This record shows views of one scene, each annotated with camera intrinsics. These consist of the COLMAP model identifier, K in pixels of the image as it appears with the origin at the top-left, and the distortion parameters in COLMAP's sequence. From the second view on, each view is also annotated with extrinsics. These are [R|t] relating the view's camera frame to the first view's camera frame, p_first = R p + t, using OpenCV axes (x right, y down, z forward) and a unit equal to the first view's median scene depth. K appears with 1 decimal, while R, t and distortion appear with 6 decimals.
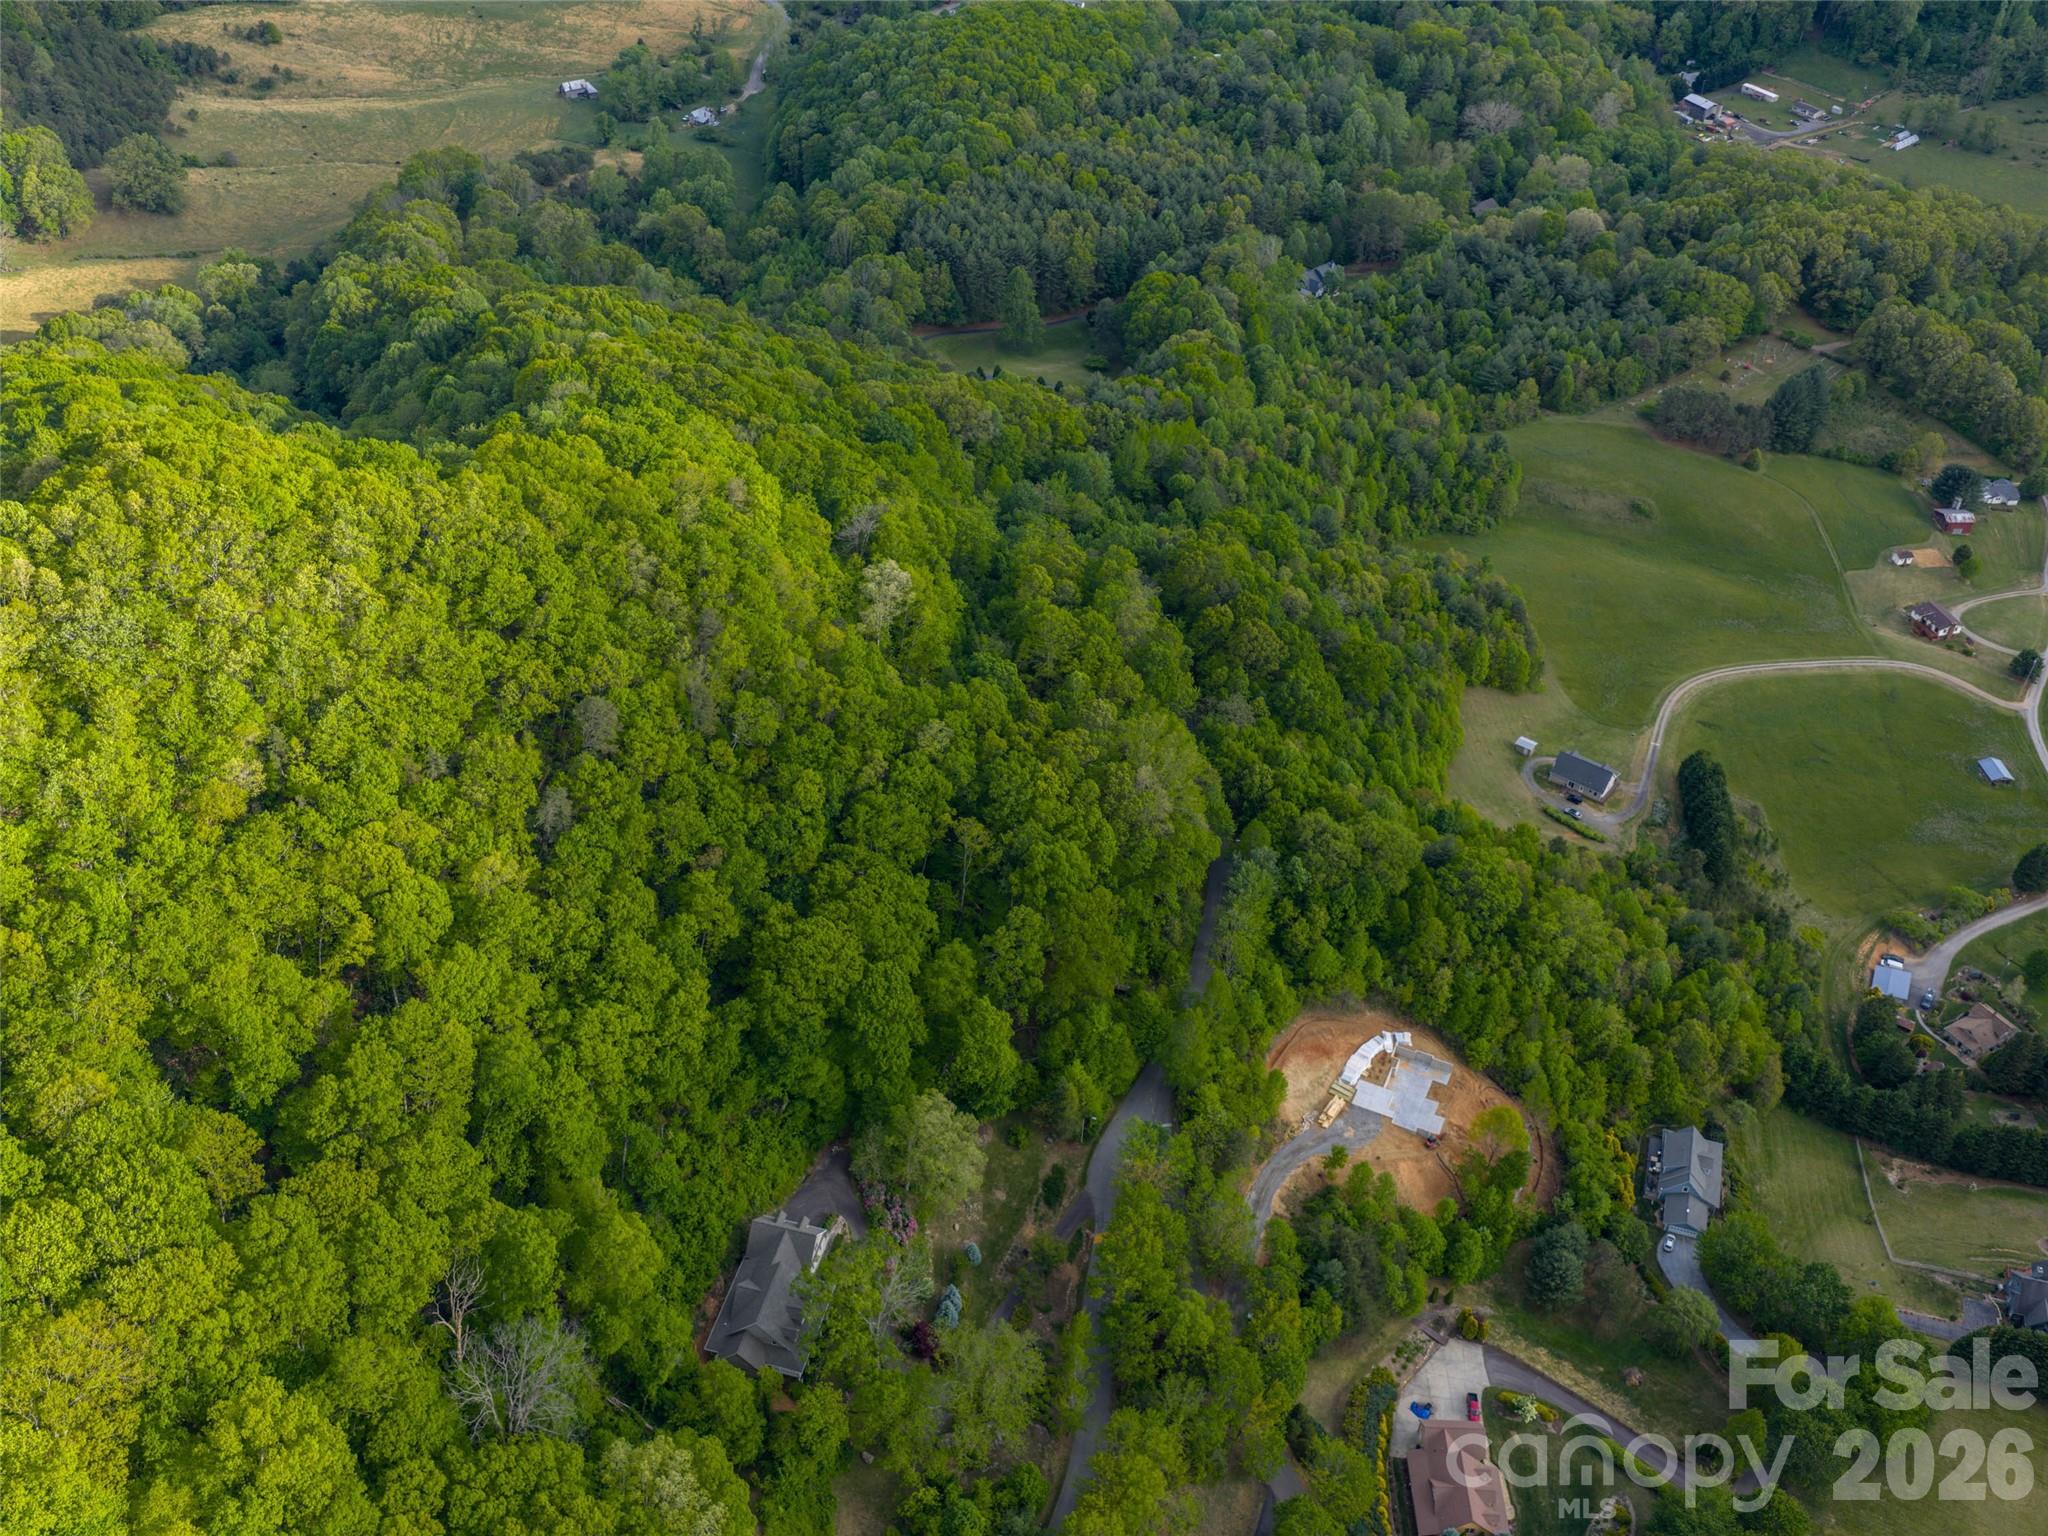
lens RADIAL K [[1915.6, 0, 963.4], [0, 1915.6, 764.3], [0, 0, 1]] dist [0.019674, -0.032401]
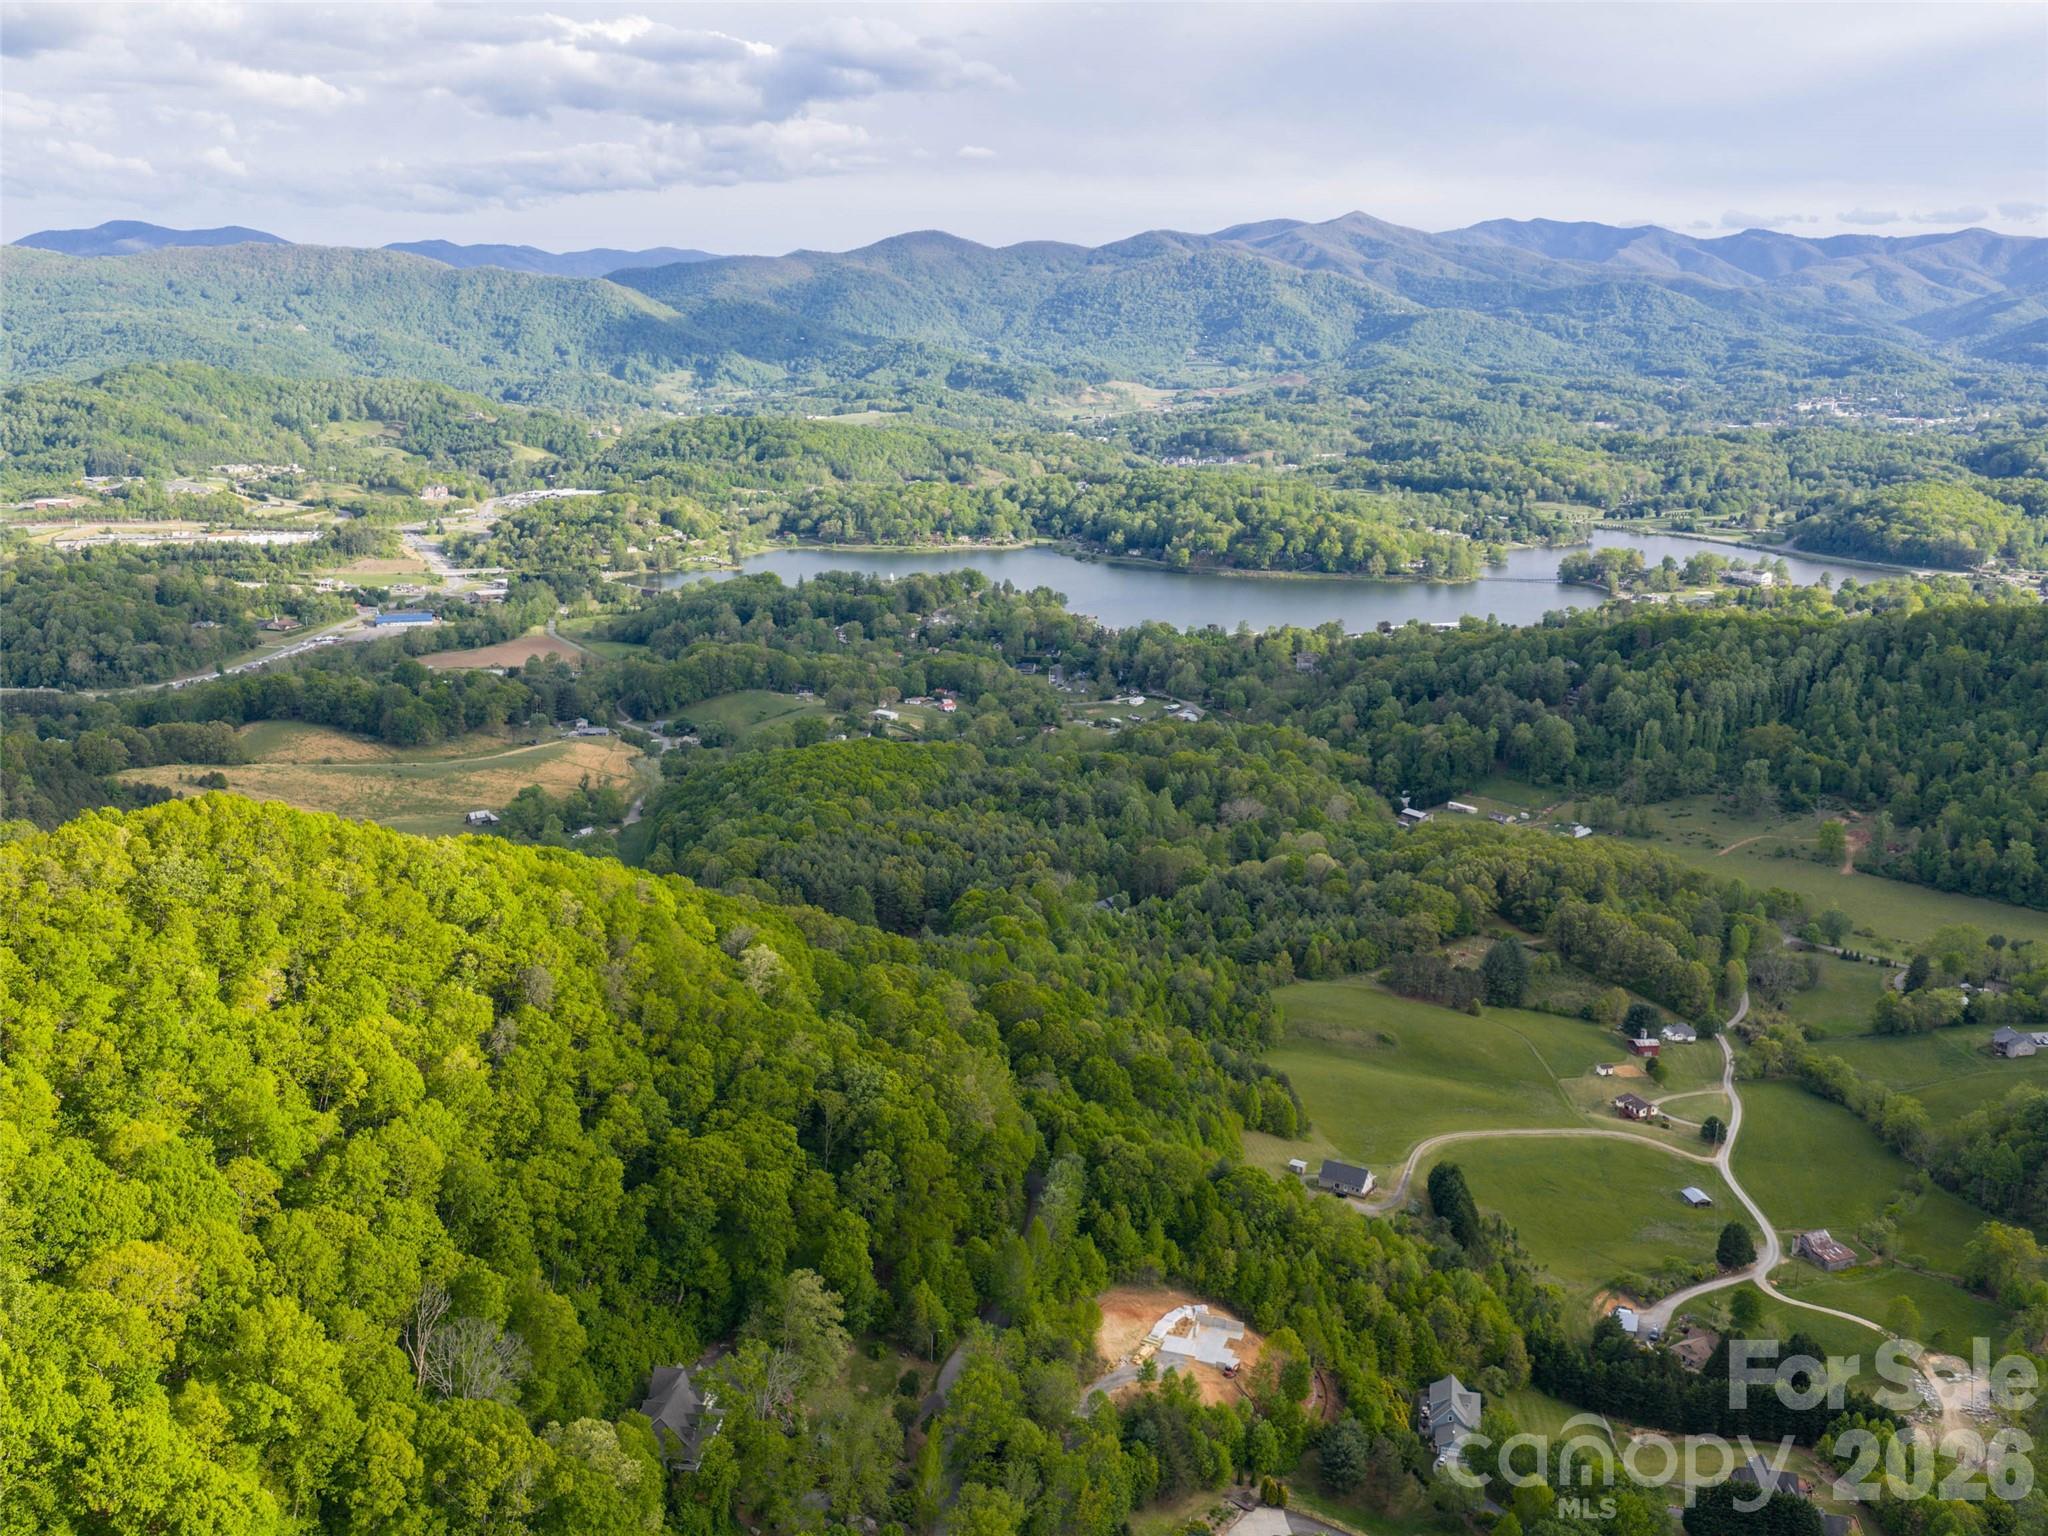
lens RADIAL K [[1915.6, 0, 963.4], [0, 1915.6, 764.3], [0, 0, 1]] dist [0.019674, -0.032401]
pose [[0.996296, -0.019778, 0.083679, -0.009079], [0.054950, 0.894980, -0.442708, 0.350384], [-0.066136, 0.445667, 0.892752, -0.193162]]
